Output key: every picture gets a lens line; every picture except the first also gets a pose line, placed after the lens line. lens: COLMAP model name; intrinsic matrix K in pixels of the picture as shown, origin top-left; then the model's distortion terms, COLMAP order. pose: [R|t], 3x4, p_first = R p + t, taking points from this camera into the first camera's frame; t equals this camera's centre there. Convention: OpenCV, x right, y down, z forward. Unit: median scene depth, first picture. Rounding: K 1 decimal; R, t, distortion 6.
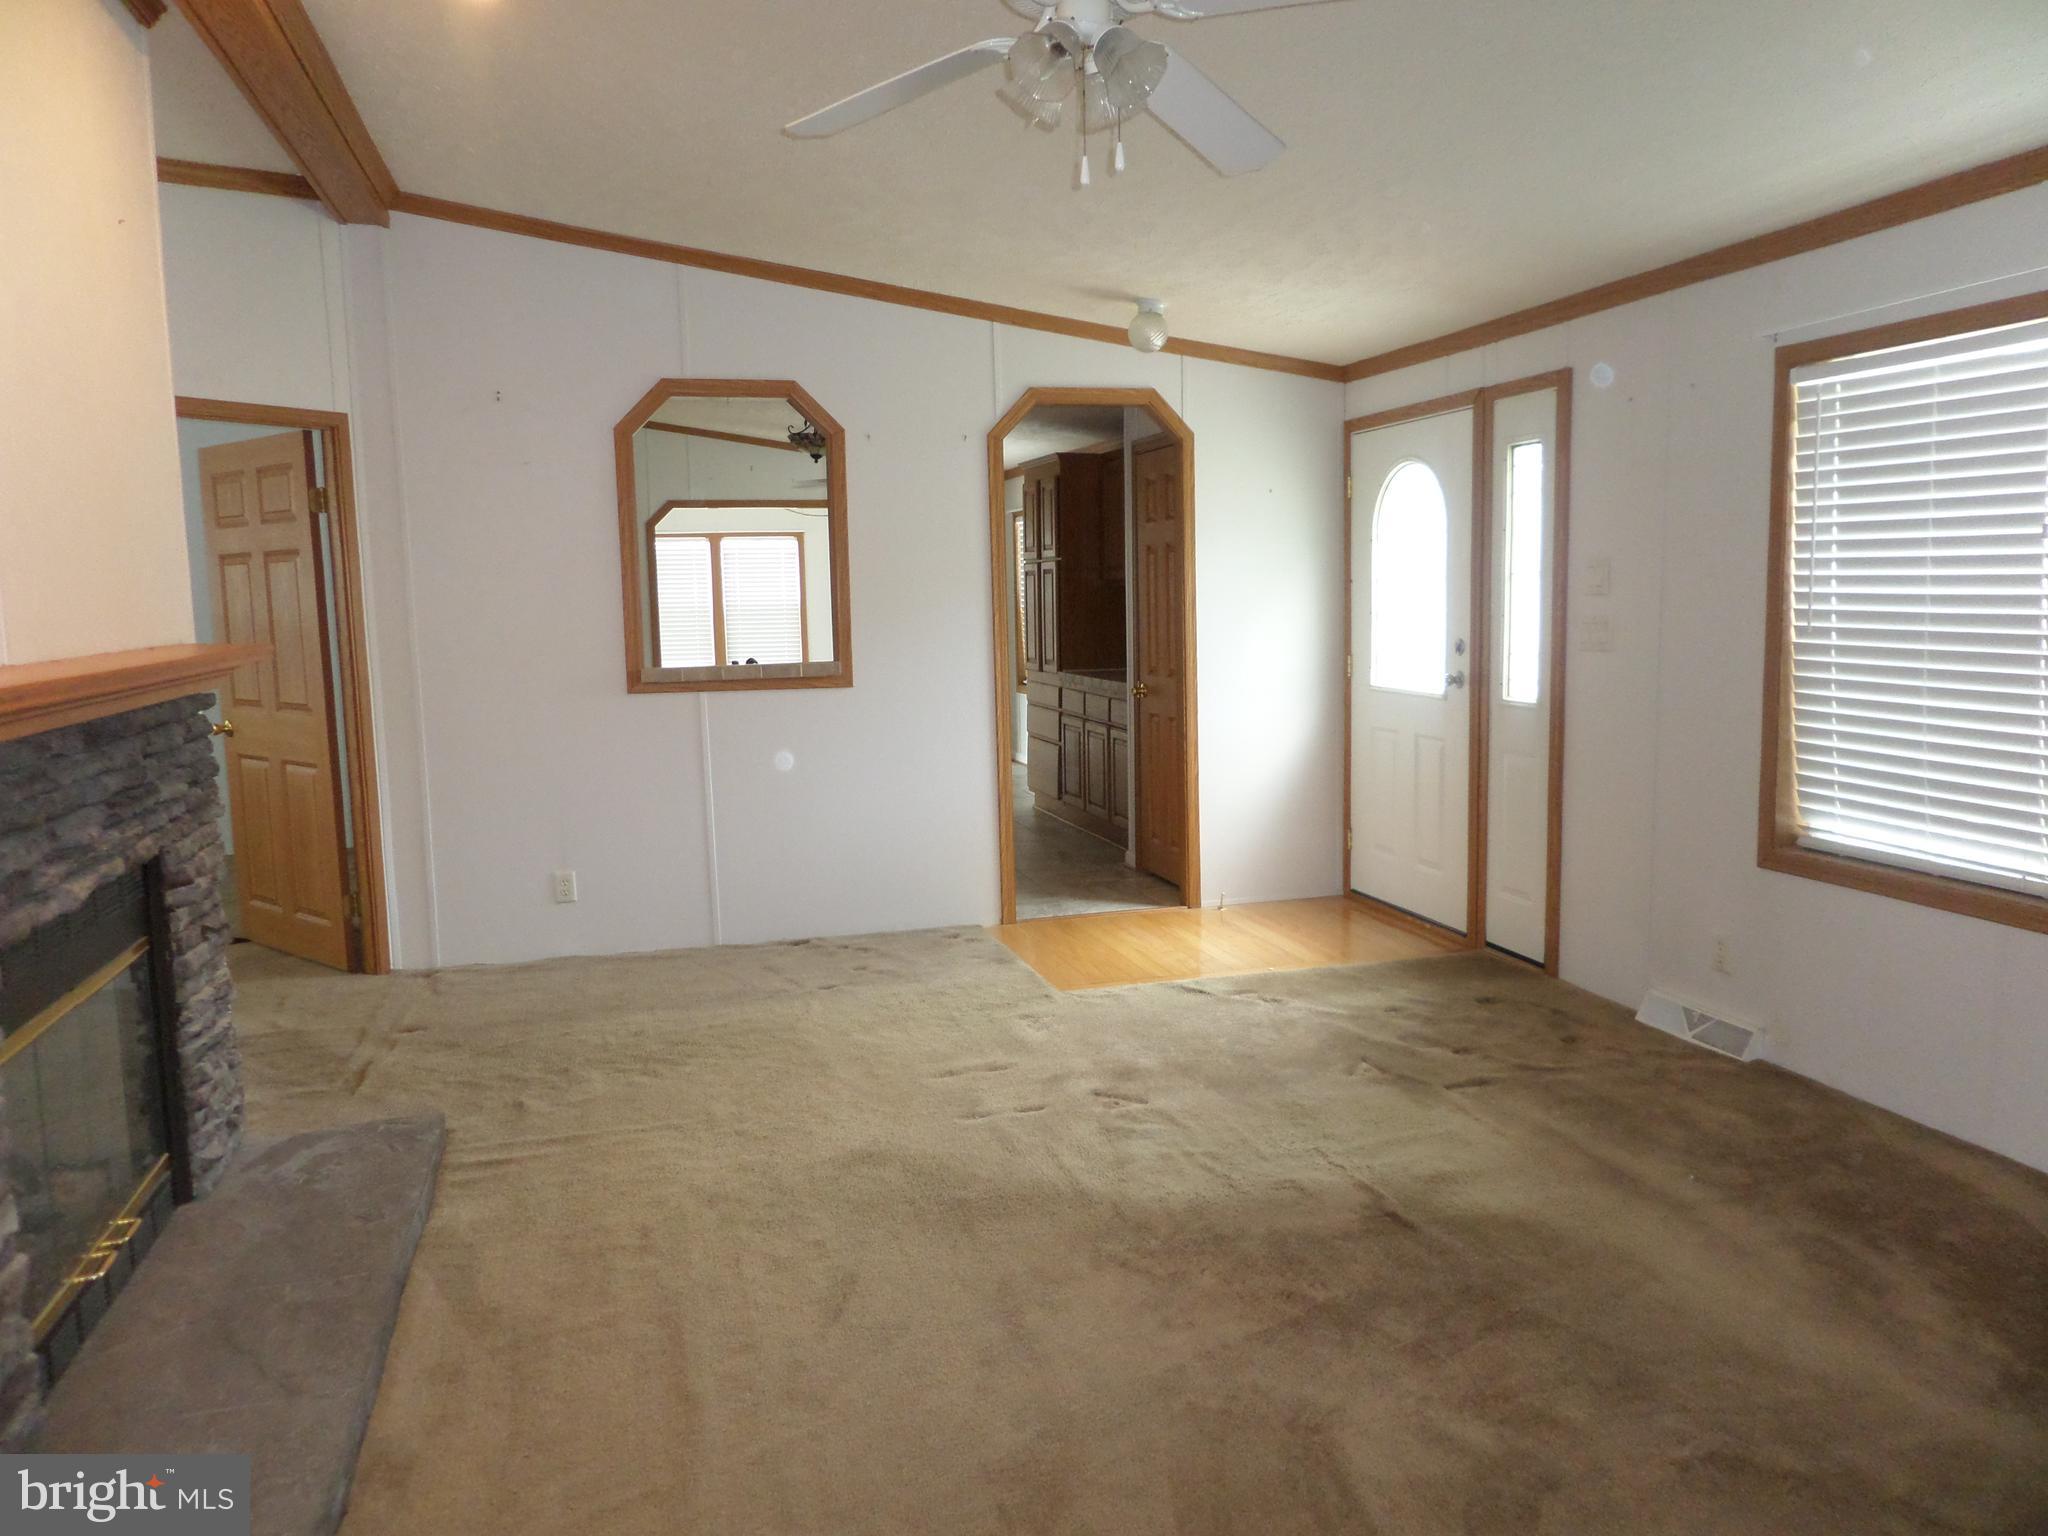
lens RADIAL K [[1448.8, 0, 1024.0], [0, 1448.8, 768.0], [0, 0, 1]] dist [-0.004085, -0.002051]
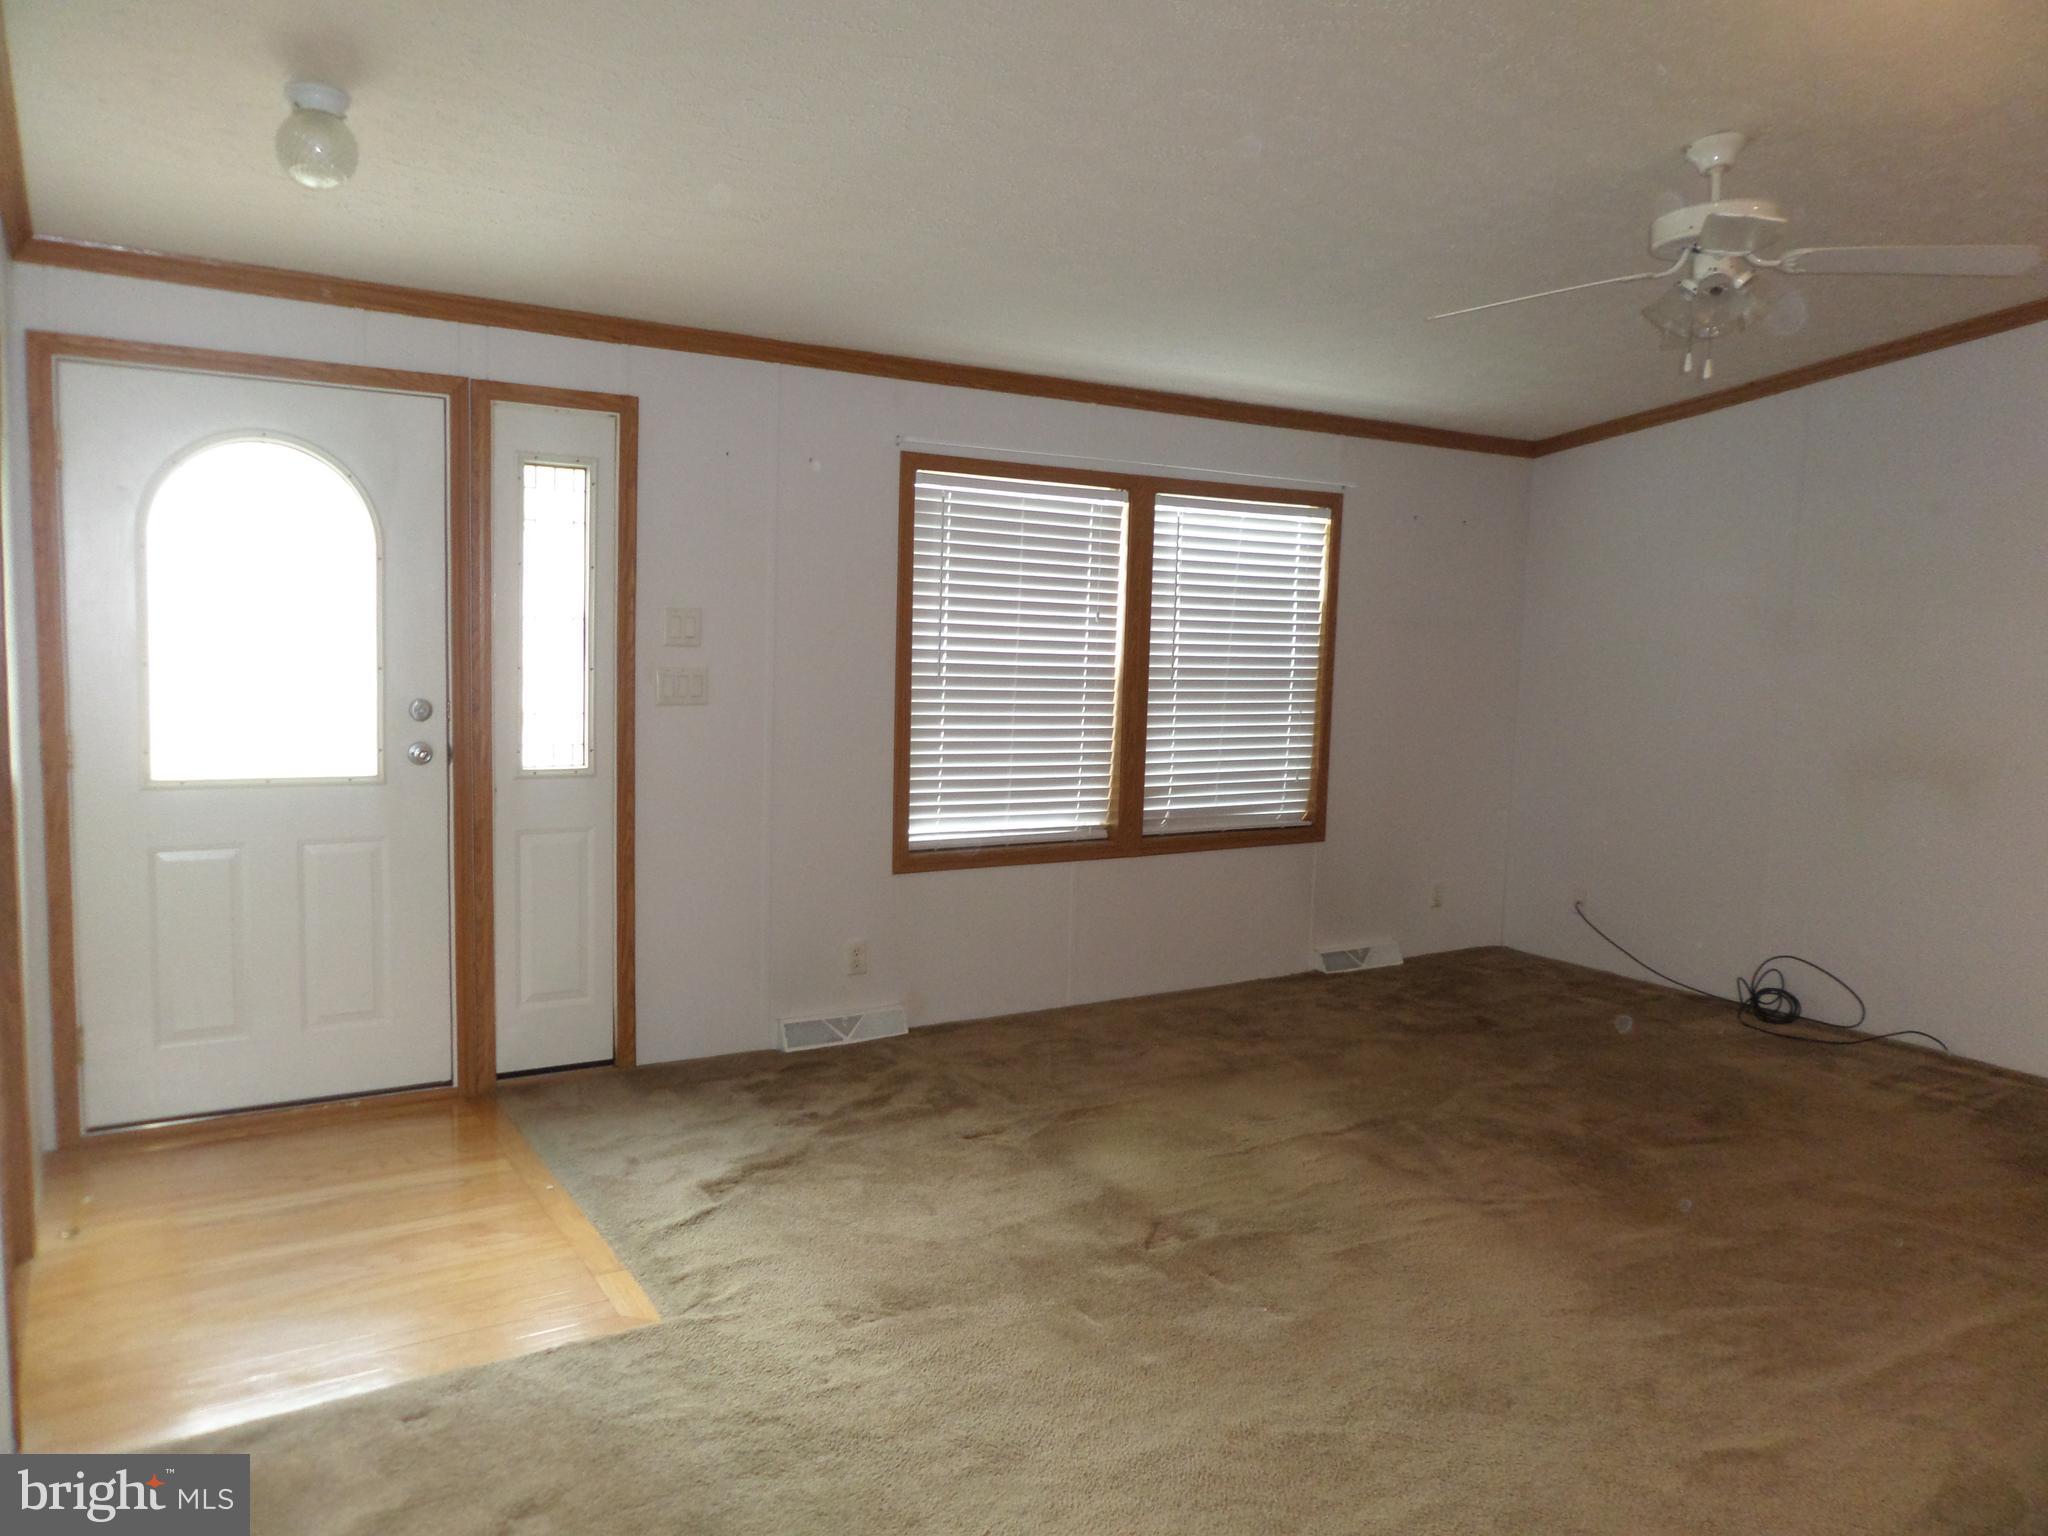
lens RADIAL K [[1448.8, 0, 1024.0], [0, 1448.8, 768.0], [0, 0, 1]] dist [-0.004085, -0.002051]
pose [[-0.268508, -0.063264, 0.961198, -1.827548], [0.104005, 0.990104, 0.094220, -0.328453], [-0.957646, 0.125268, -0.259271, 3.216280]]
